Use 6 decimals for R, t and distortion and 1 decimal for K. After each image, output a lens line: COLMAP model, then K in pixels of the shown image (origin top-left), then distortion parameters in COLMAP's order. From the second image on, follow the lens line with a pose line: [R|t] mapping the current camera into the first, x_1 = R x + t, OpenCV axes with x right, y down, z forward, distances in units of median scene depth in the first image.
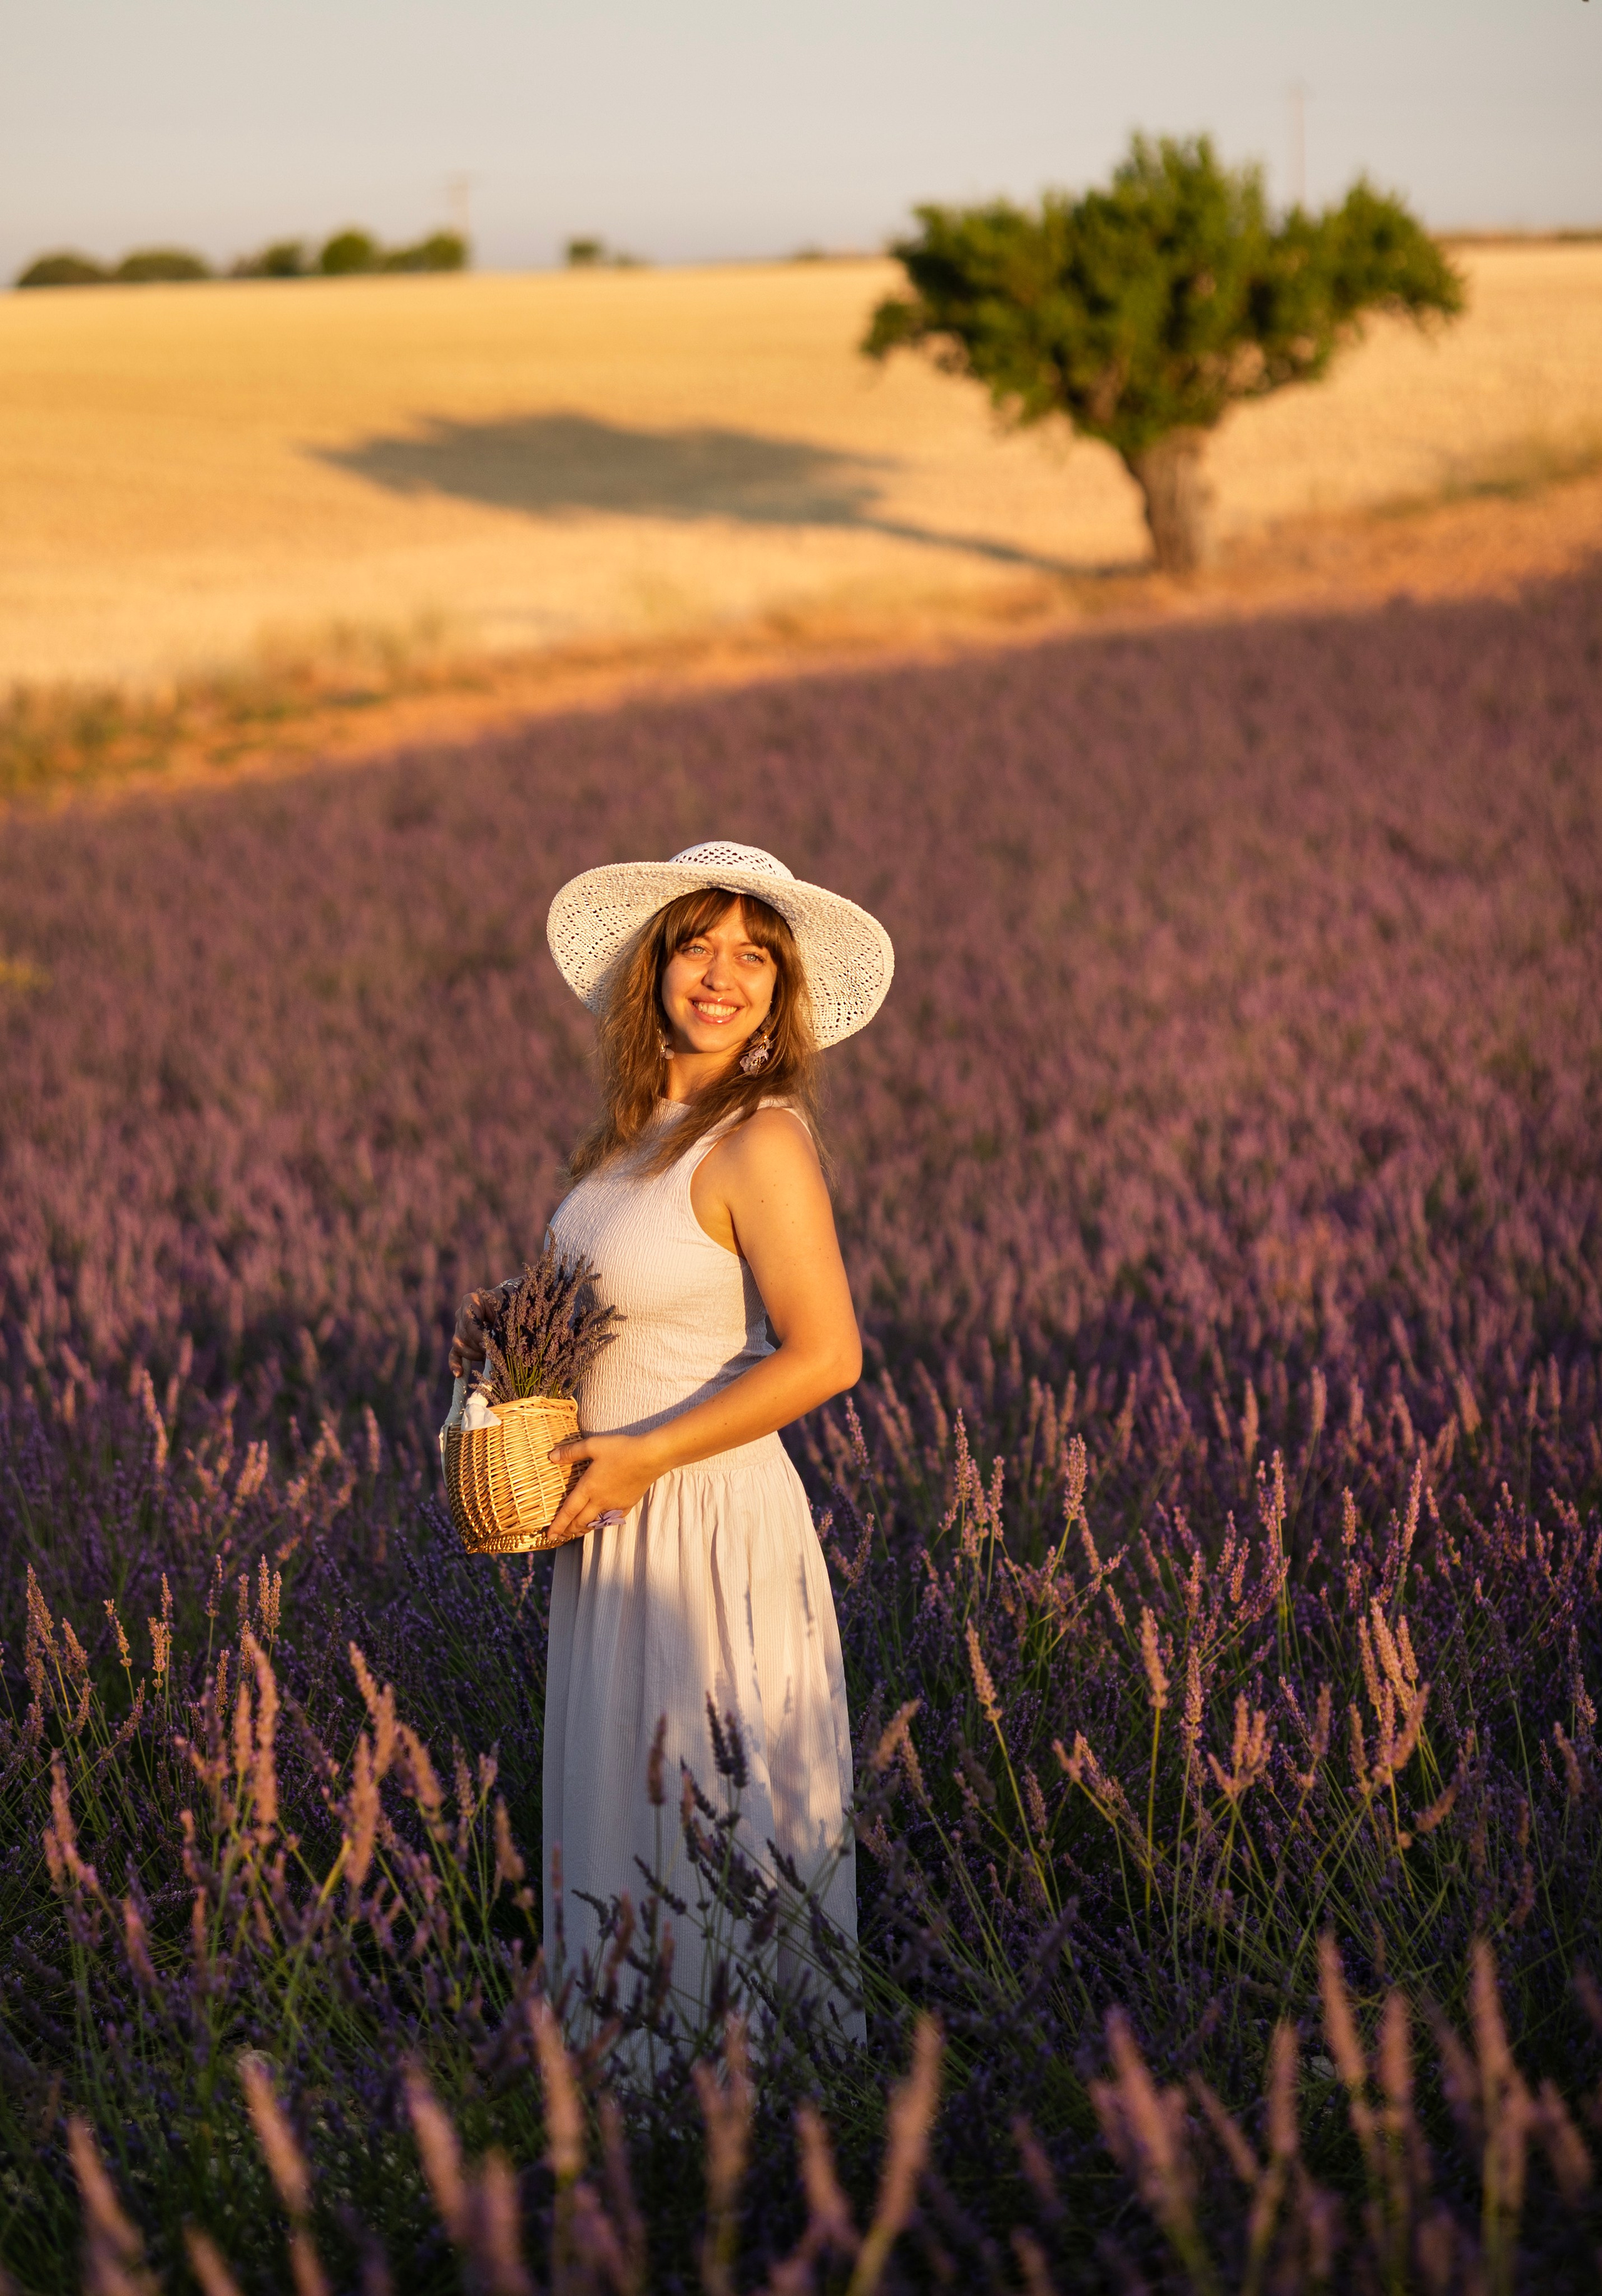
lens RADIAL K [[5572.5, 0, 801.0], [0, 5572.5, 1148.0], [0, 0, 1]] dist [-0.466396, -0.244492]
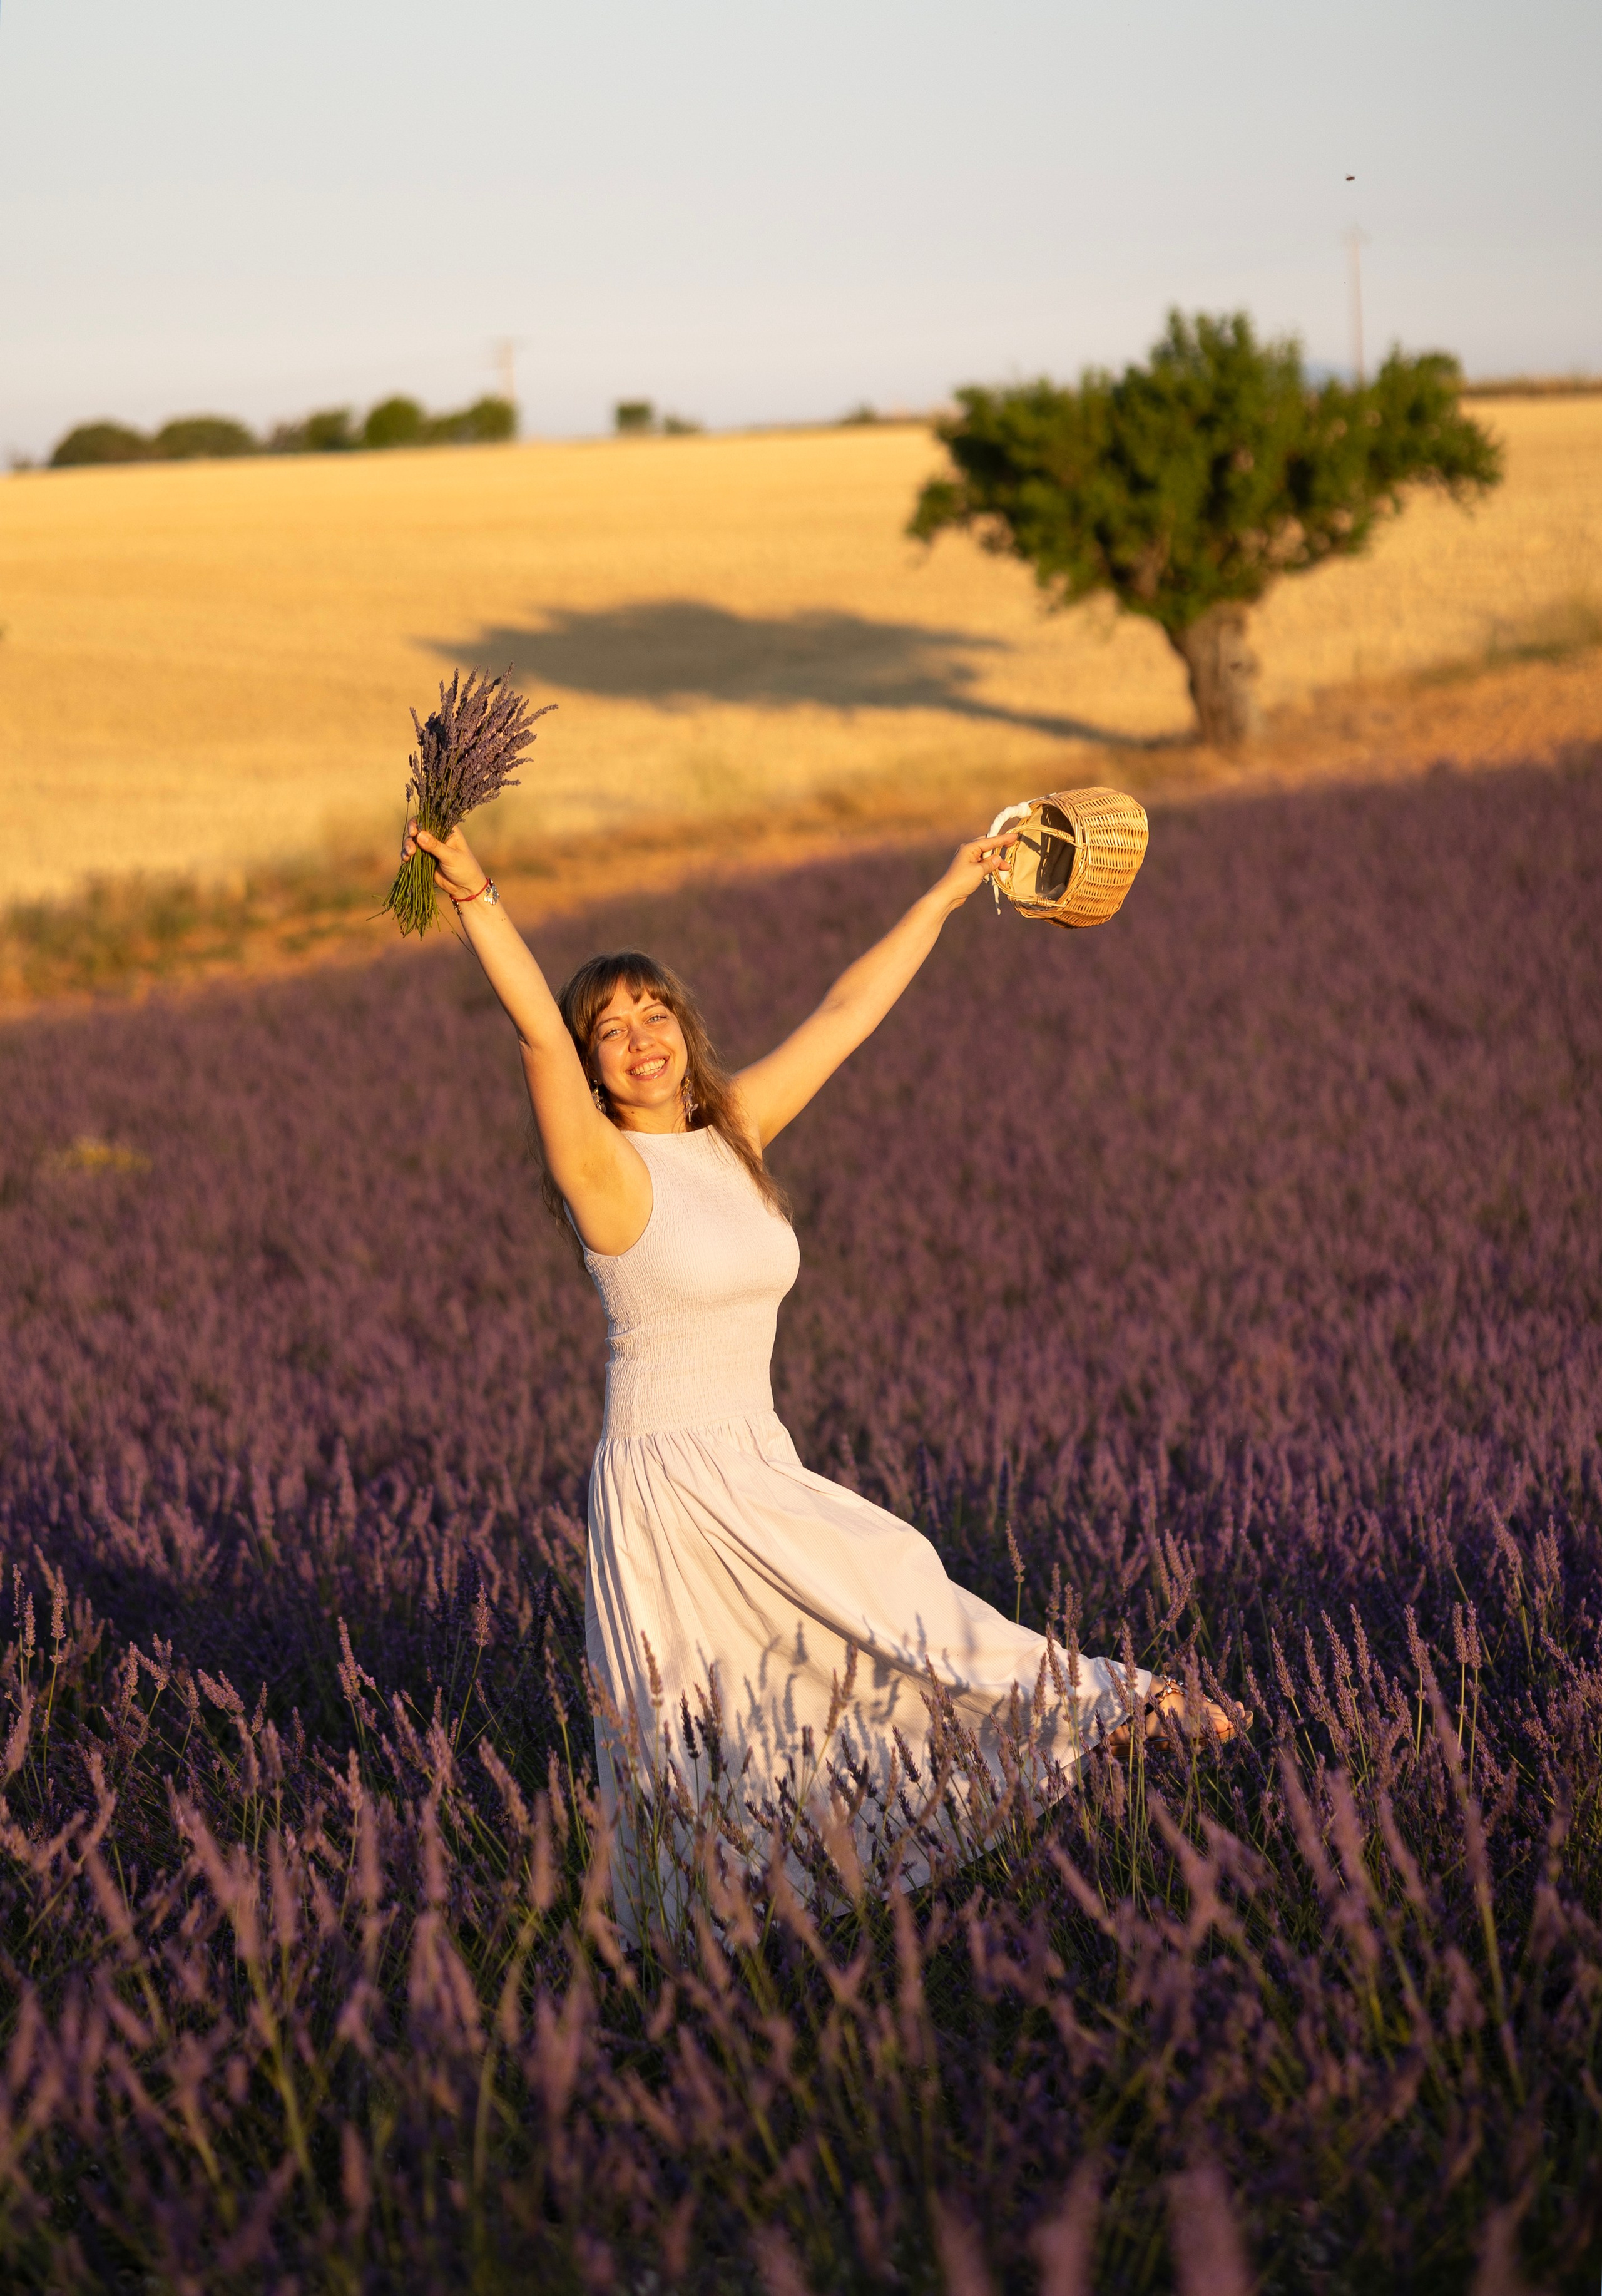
lens RADIAL K [[5872.1, 0, 801.0], [0, 5872.1, 1148.0], [0, 0, 1]] dist [-0.550826, 0.100262]
pose [[0.999743, -0.018734, -0.012736, 0.003644], [0.018325, 0.999336, -0.031500, 0.003659], [0.013317, 0.031258, 0.999423, -0.101340]]
